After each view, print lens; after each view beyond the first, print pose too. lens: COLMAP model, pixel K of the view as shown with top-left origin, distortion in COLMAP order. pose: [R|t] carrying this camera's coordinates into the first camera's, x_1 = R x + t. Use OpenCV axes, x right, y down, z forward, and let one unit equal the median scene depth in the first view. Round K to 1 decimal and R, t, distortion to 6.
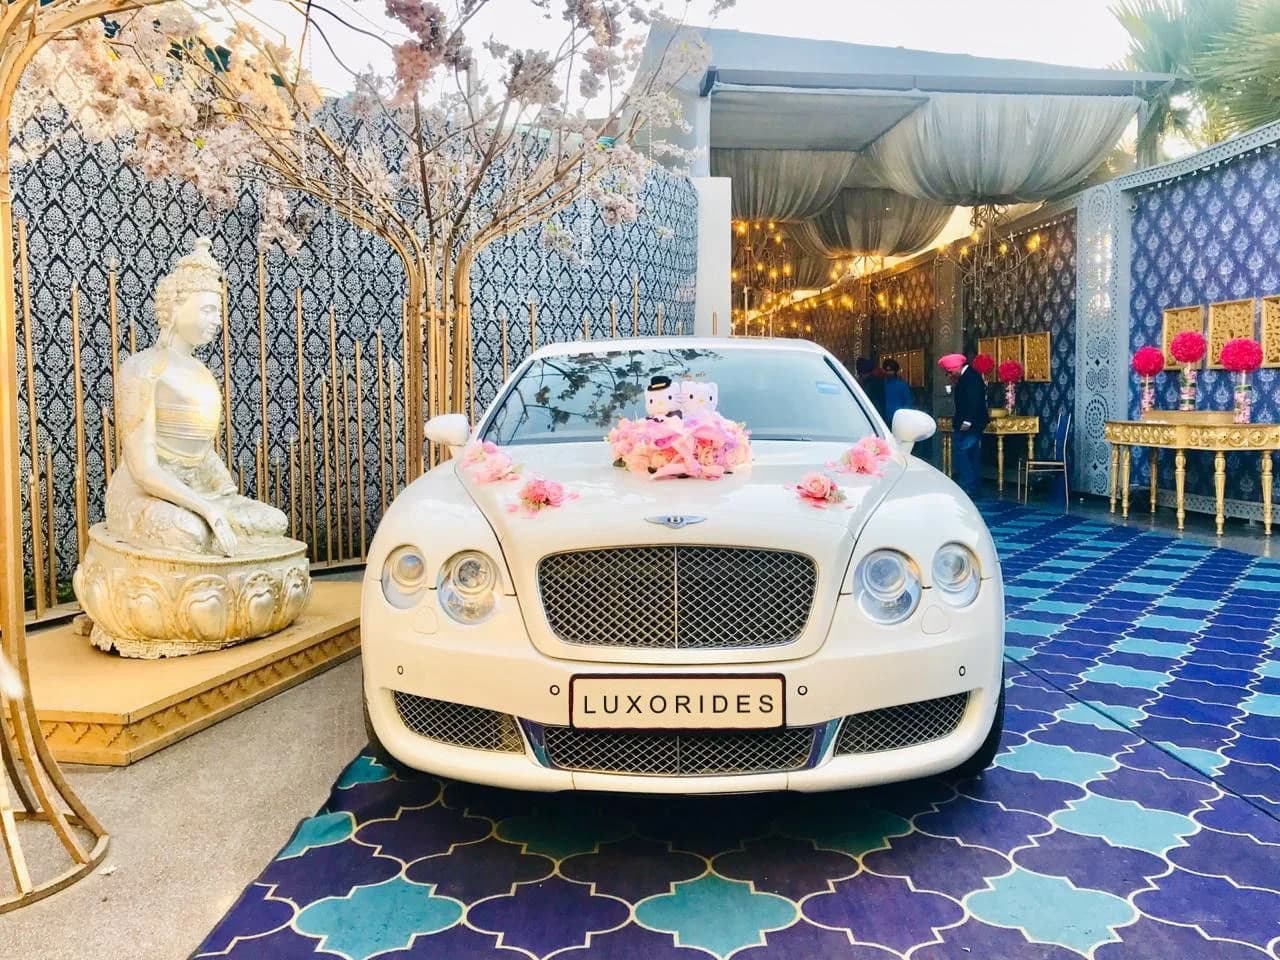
lens RADIAL K [[1092.4, 0, 640.0], [0, 1092.4, 480.0], [0, 0, 1]] dist [0.010258, 0.000095]
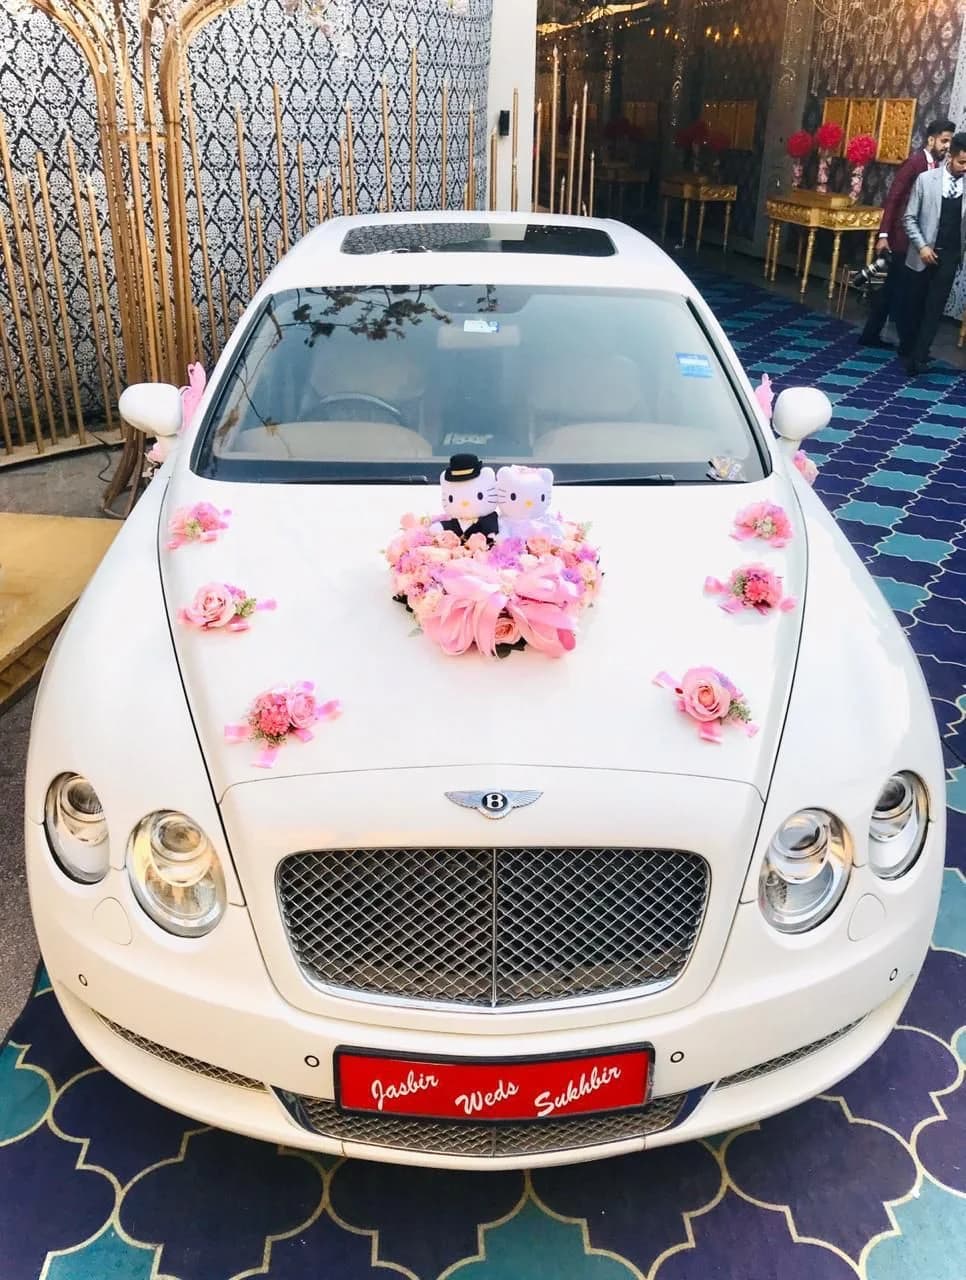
lens RADIAL K [[1092.4, 0, 483.0], [0, 1092.4, 640.0], [0, 0, 1]] dist [0.010258, 0.000095]
pose [[0.998216, -0.004507, 0.059537, -0.005931], [-0.018319, 0.925933, 0.377244, -0.151648], [-0.056828, -0.377662, 0.924198, 0.237709]]
